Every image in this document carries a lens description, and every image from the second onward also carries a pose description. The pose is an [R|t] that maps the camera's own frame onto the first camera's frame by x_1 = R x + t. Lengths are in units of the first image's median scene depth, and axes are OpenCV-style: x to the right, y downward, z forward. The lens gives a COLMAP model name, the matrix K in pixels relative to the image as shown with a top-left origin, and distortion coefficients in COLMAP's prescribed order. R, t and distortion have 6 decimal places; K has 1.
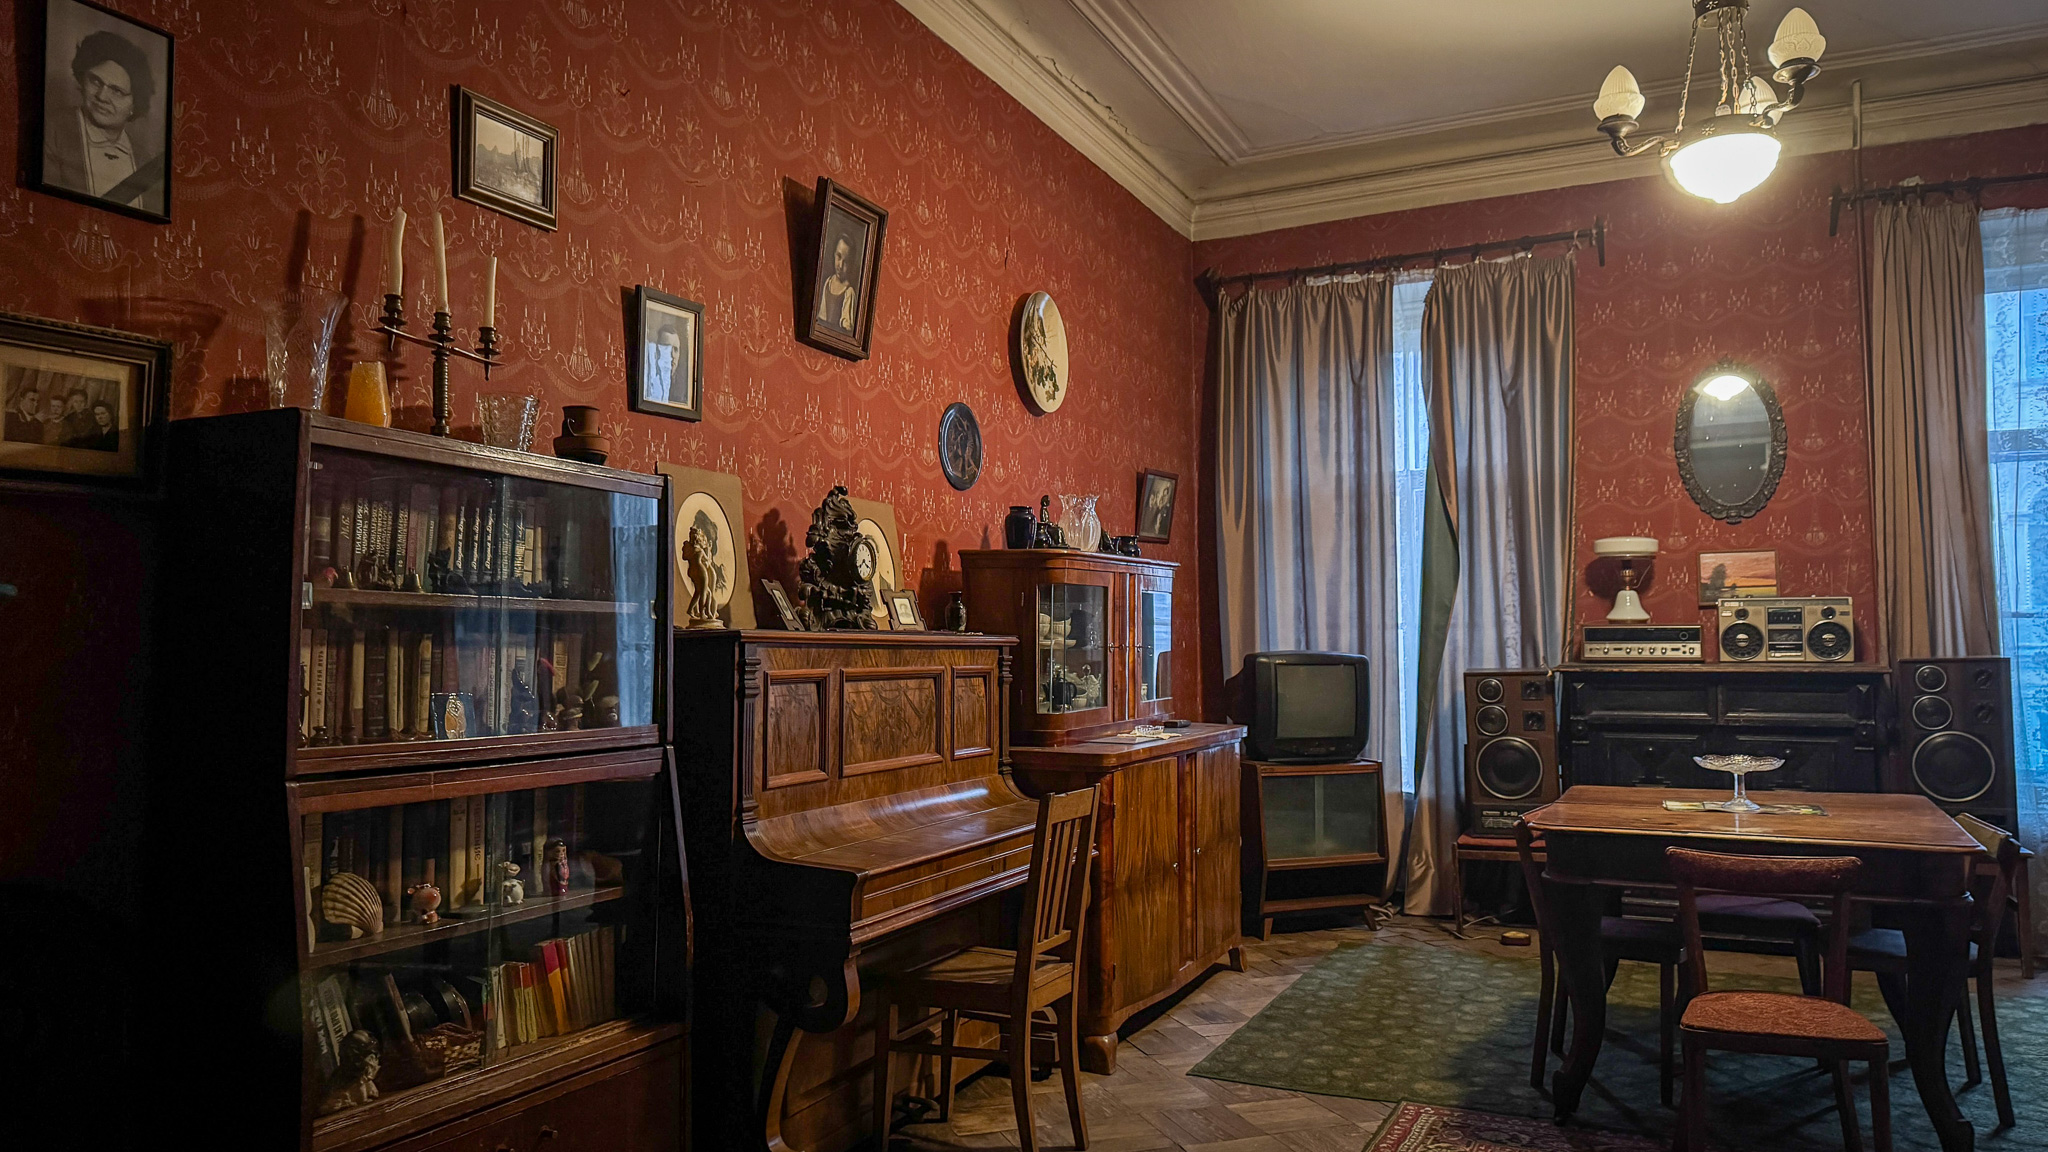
lens RADIAL K [[1446.6, 0, 1025.1], [0, 1446.6, 578.6], [0, 0, 1]] dist [0.113070, -0.158731]
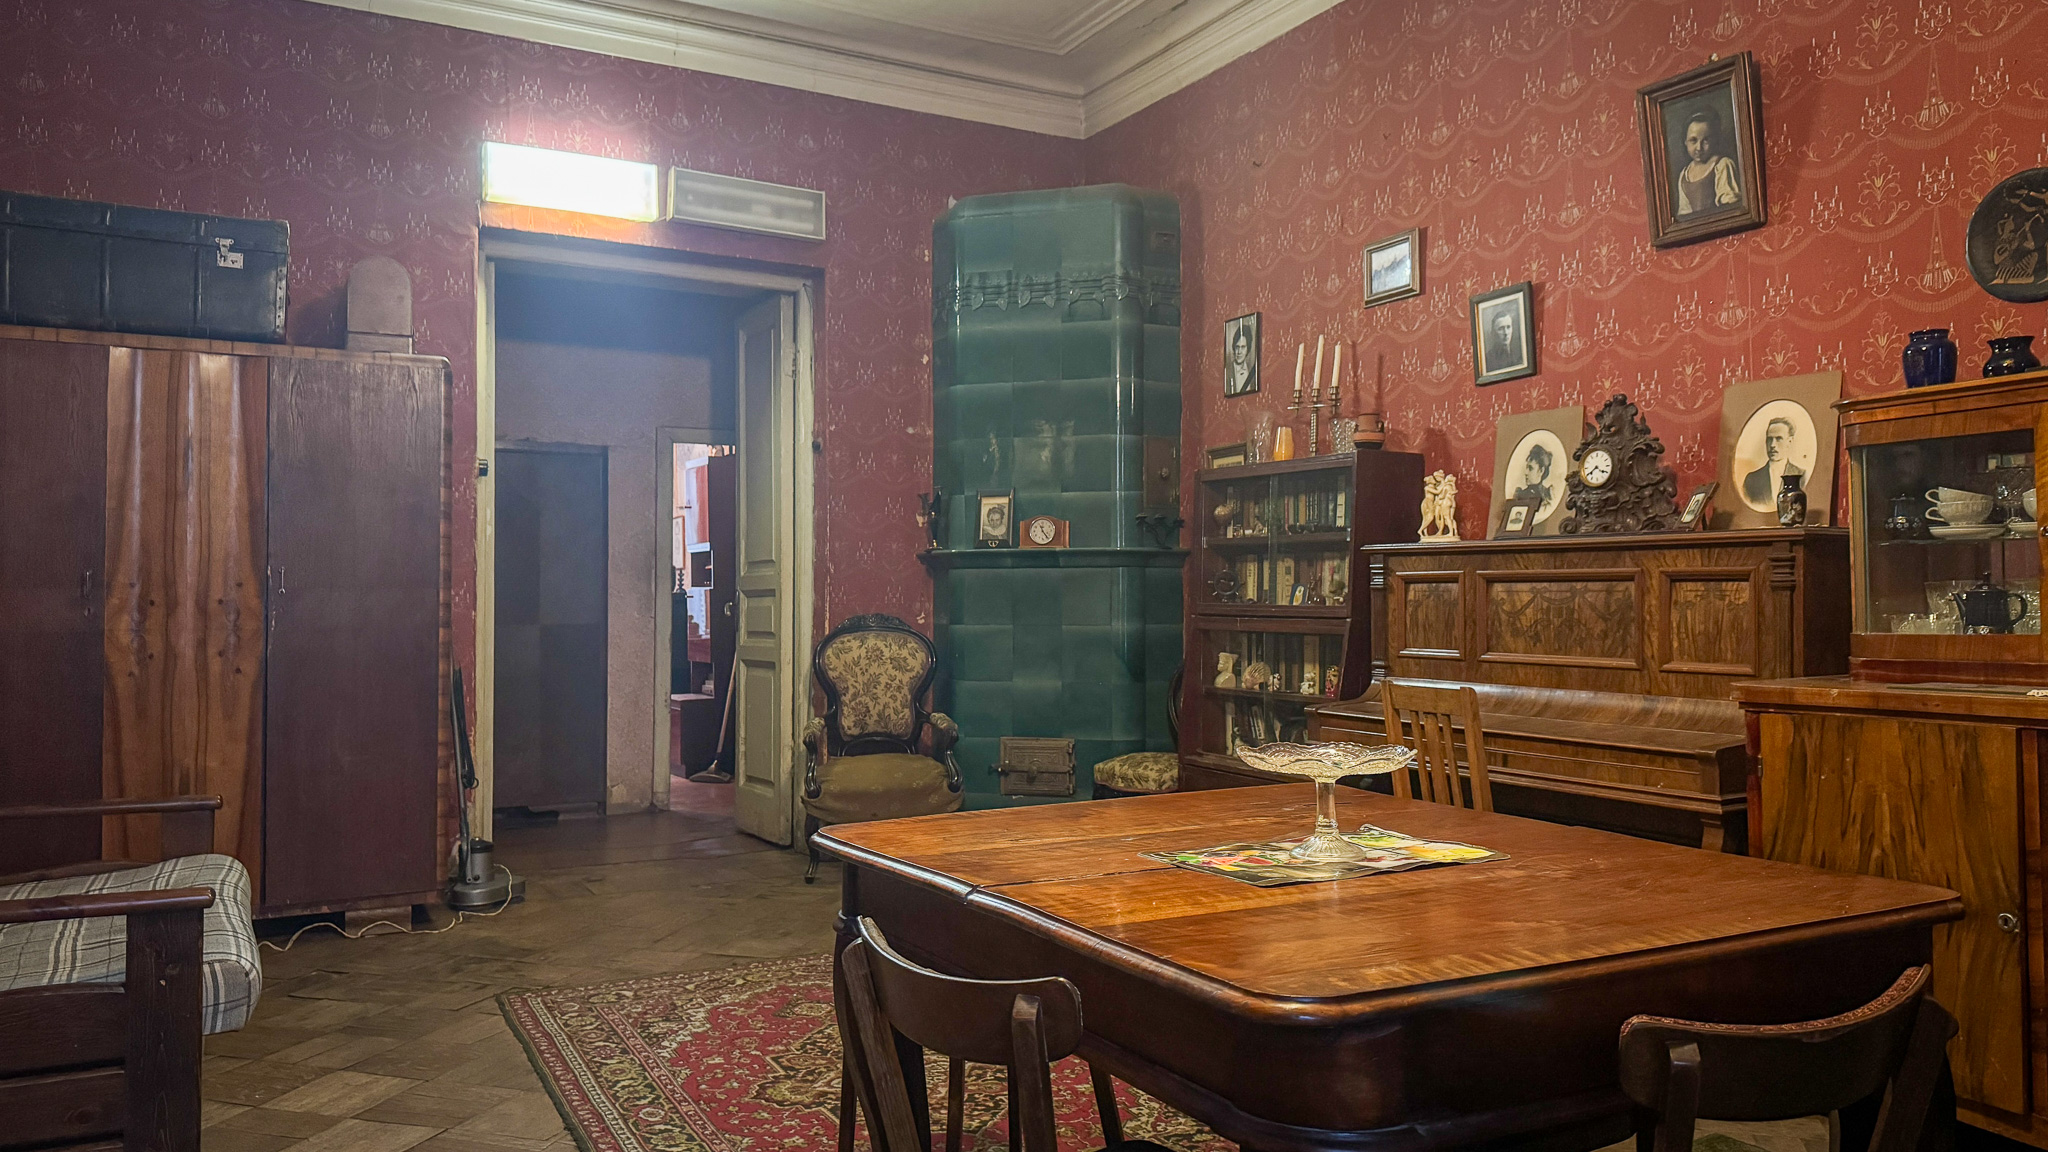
lens RADIAL K [[1446.6, 0, 1025.1], [0, 1446.6, 578.6], [0, 0, 1]] dist [0.113070, -0.158731]
pose [[-0.593387, -0.000952, -0.804917, 0.703402], [0.048054, 0.998174, -0.036606, 0.062019], [0.803482, -0.060401, -0.592257, 0.927760]]
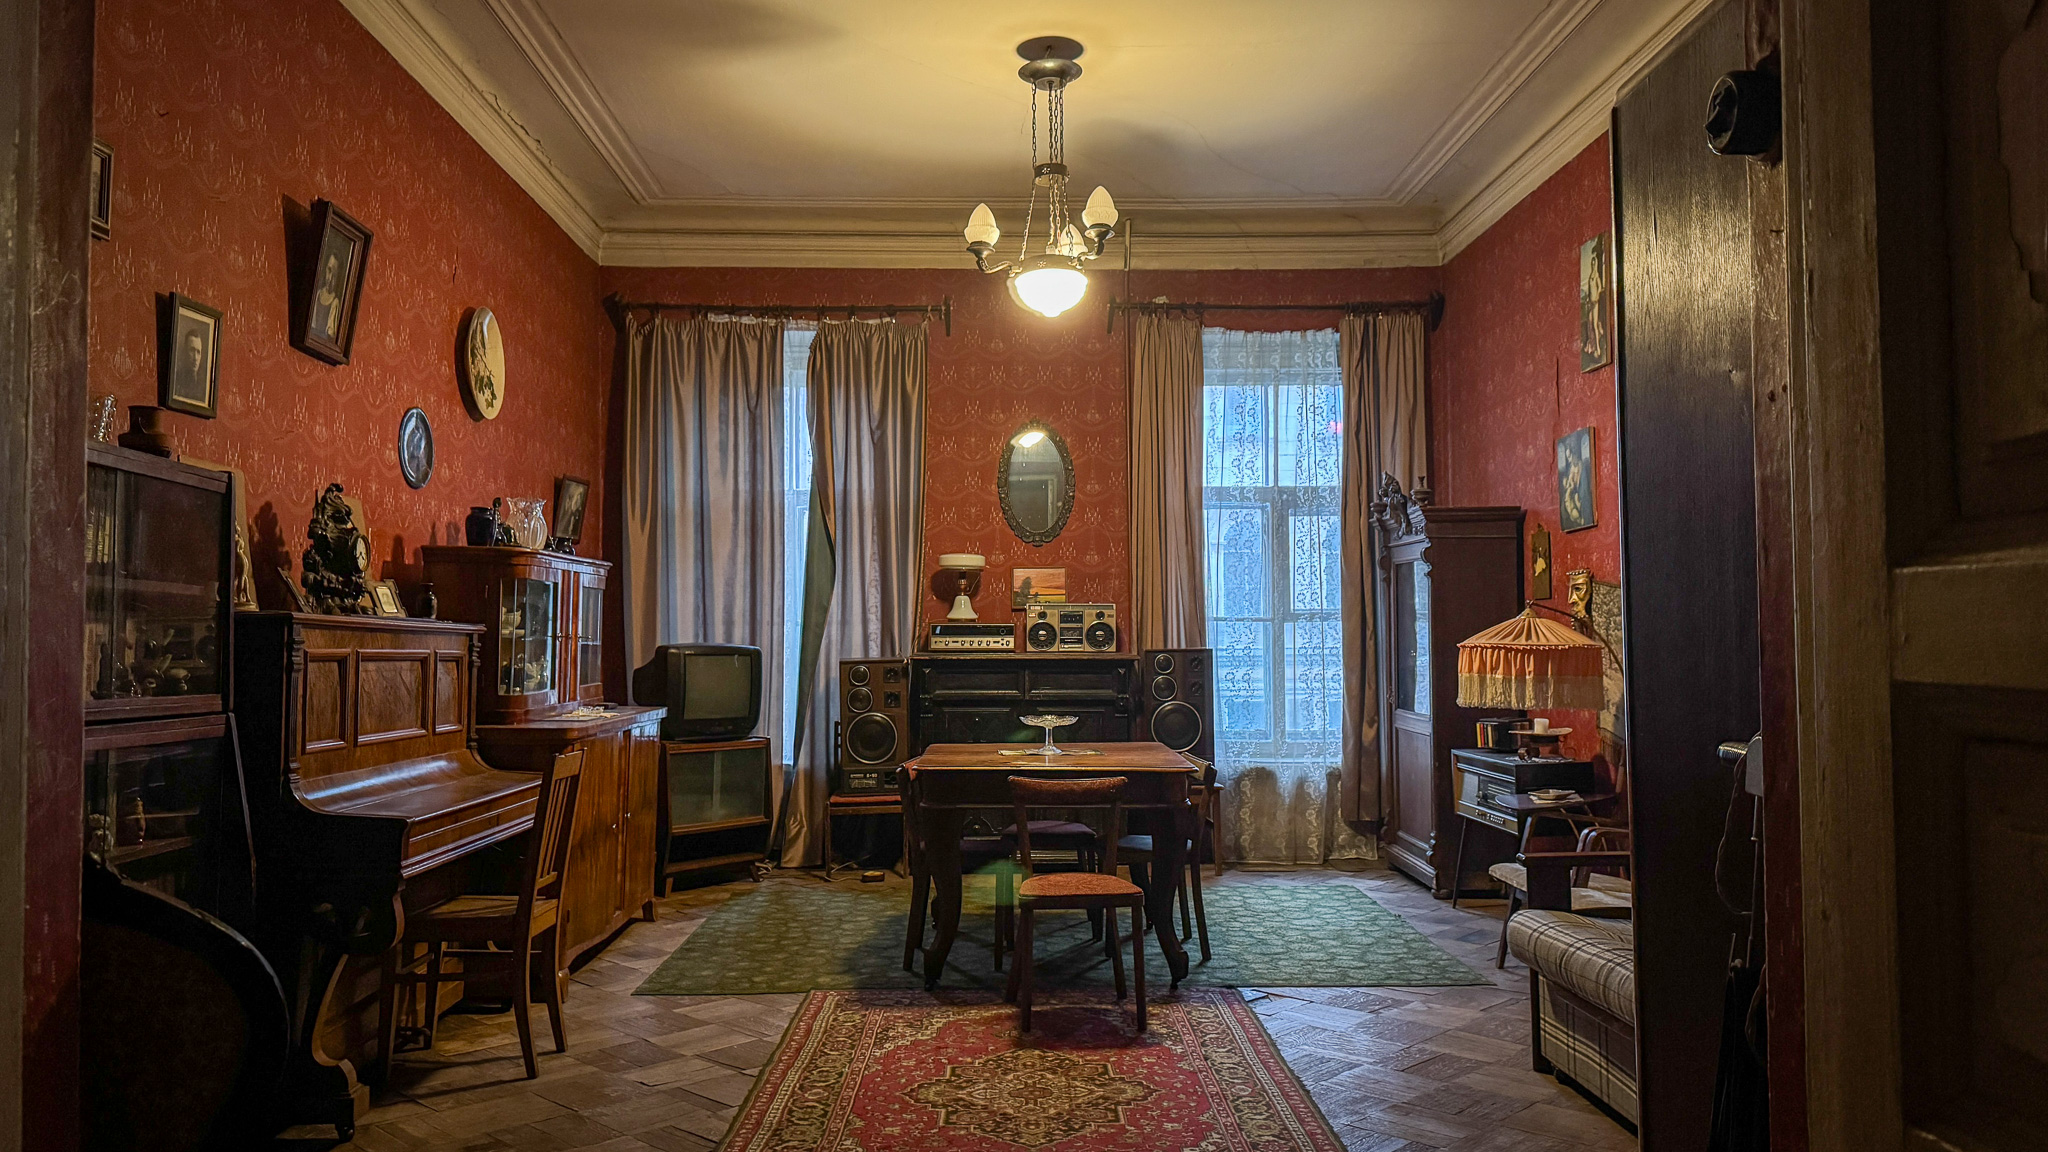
lens RADIAL K [[1446.6, 0, 1025.1], [0, 1446.6, 578.6], [0, 0, 1]] dist [0.113070, -0.158731]
pose [[0.894433, 0.027077, 0.446381, -0.114141], [-0.026446, 0.999621, -0.007645, 0.001594], [-0.446419, -0.004967, 0.894810, -0.161890]]
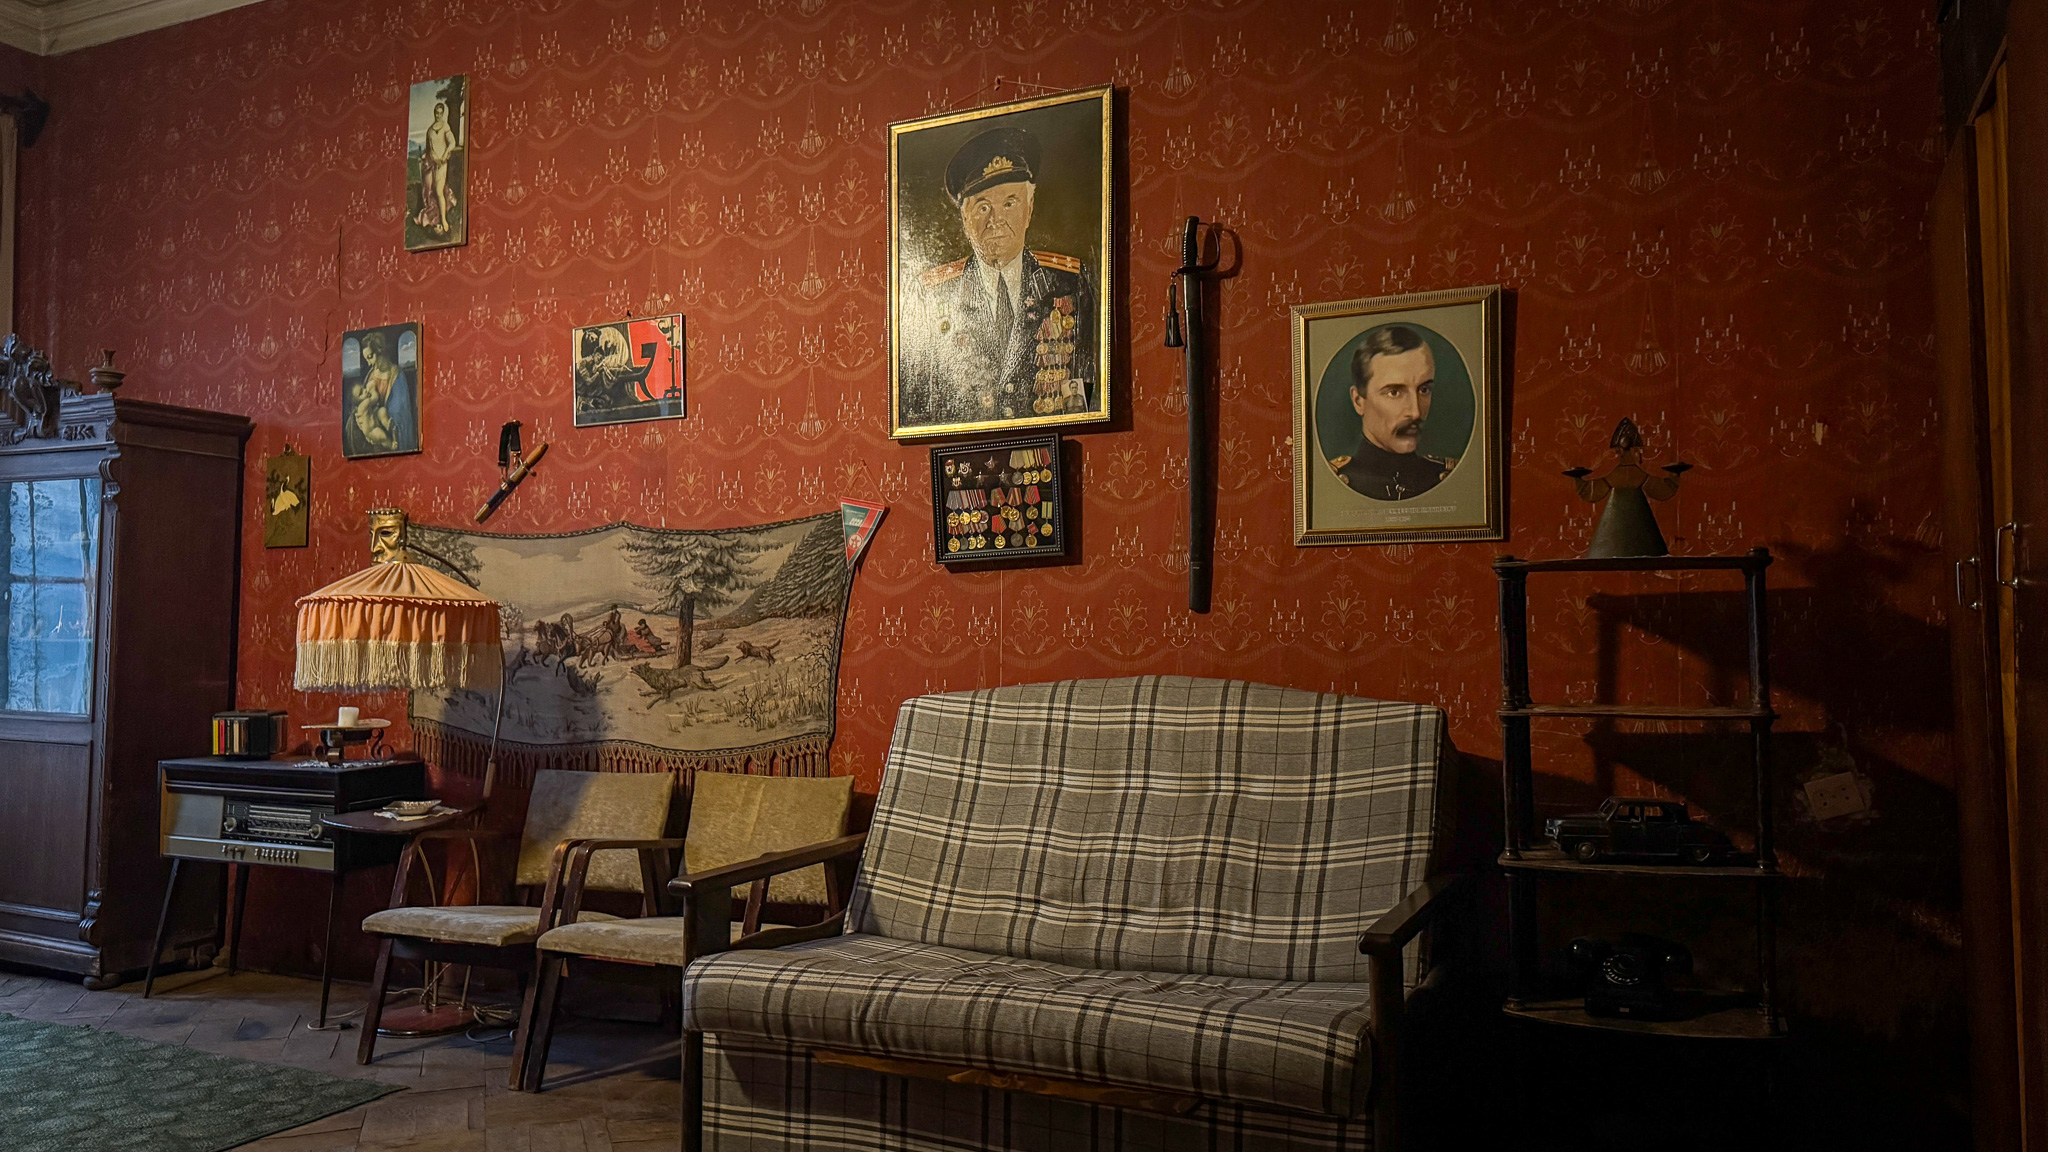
lens RADIAL K [[1446.6, 0, 1025.1], [0, 1446.6, 578.6], [0, 0, 1]] dist [0.113070, -0.158731]
pose [[-0.005238, 0.063386, 0.997975, -0.078183], [-0.051749, 0.996635, -0.063572, 0.051146], [-0.998646, -0.051977, -0.001940, 0.293984]]
